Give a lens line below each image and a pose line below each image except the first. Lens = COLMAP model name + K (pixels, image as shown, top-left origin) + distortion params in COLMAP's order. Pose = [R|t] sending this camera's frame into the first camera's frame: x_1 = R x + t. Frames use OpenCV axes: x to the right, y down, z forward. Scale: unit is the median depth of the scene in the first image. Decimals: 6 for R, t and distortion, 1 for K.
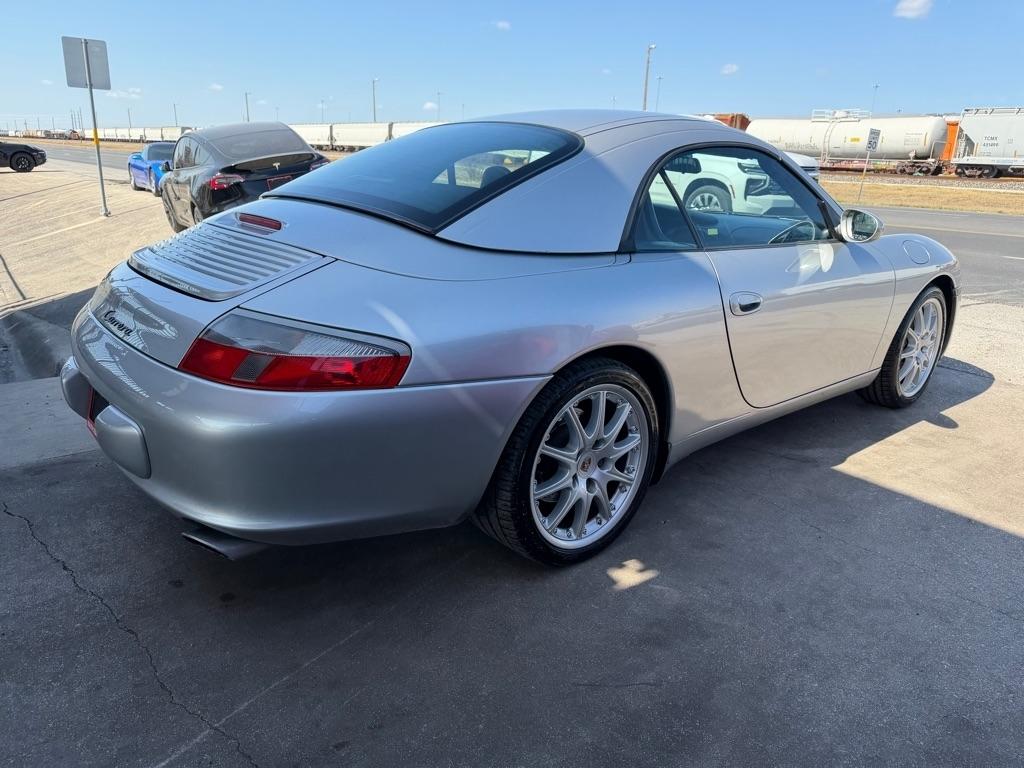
lens RADIAL K [[723.6, 0, 520.6], [0, 723.6, 390.4], [0, 0, 1]] dist [0.028581, -0.038010]
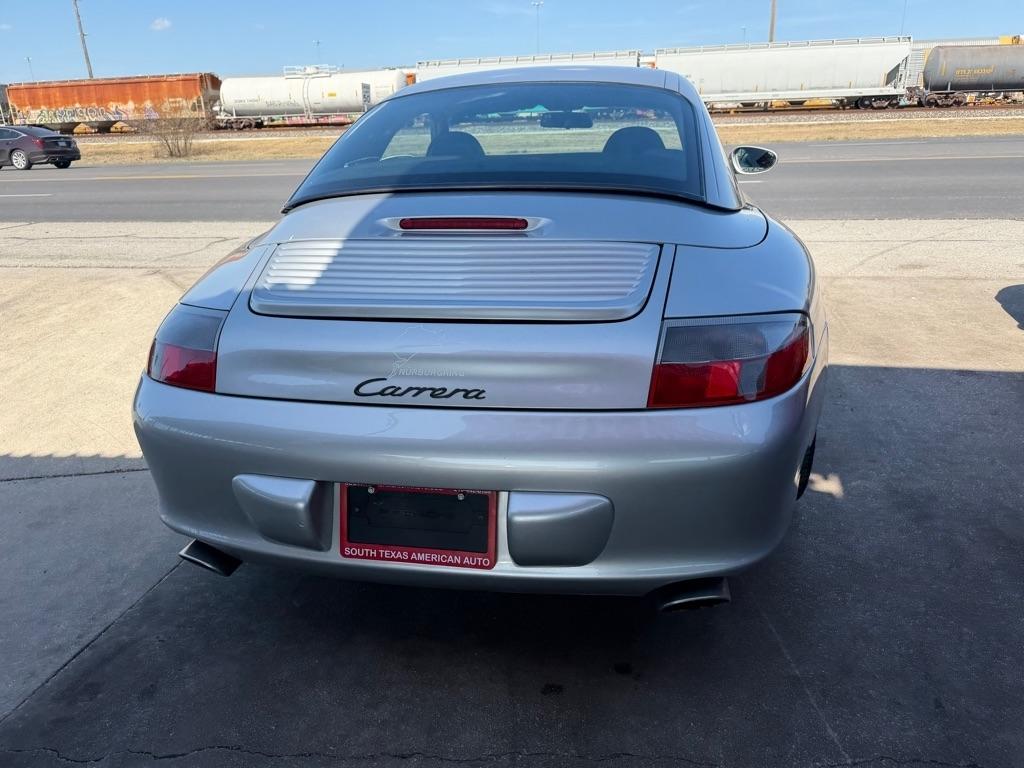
lens RADIAL K [[723.6, 0, 522.2], [0, 723.6, 389.7], [0, 0, 1]] dist [0.028581, -0.038010]
pose [[0.777471, -0.276917, 0.564673, -0.655700], [0.248868, 0.960023, 0.128143, -0.119317], [-0.577584, 0.040902, 0.815306, 0.279276]]
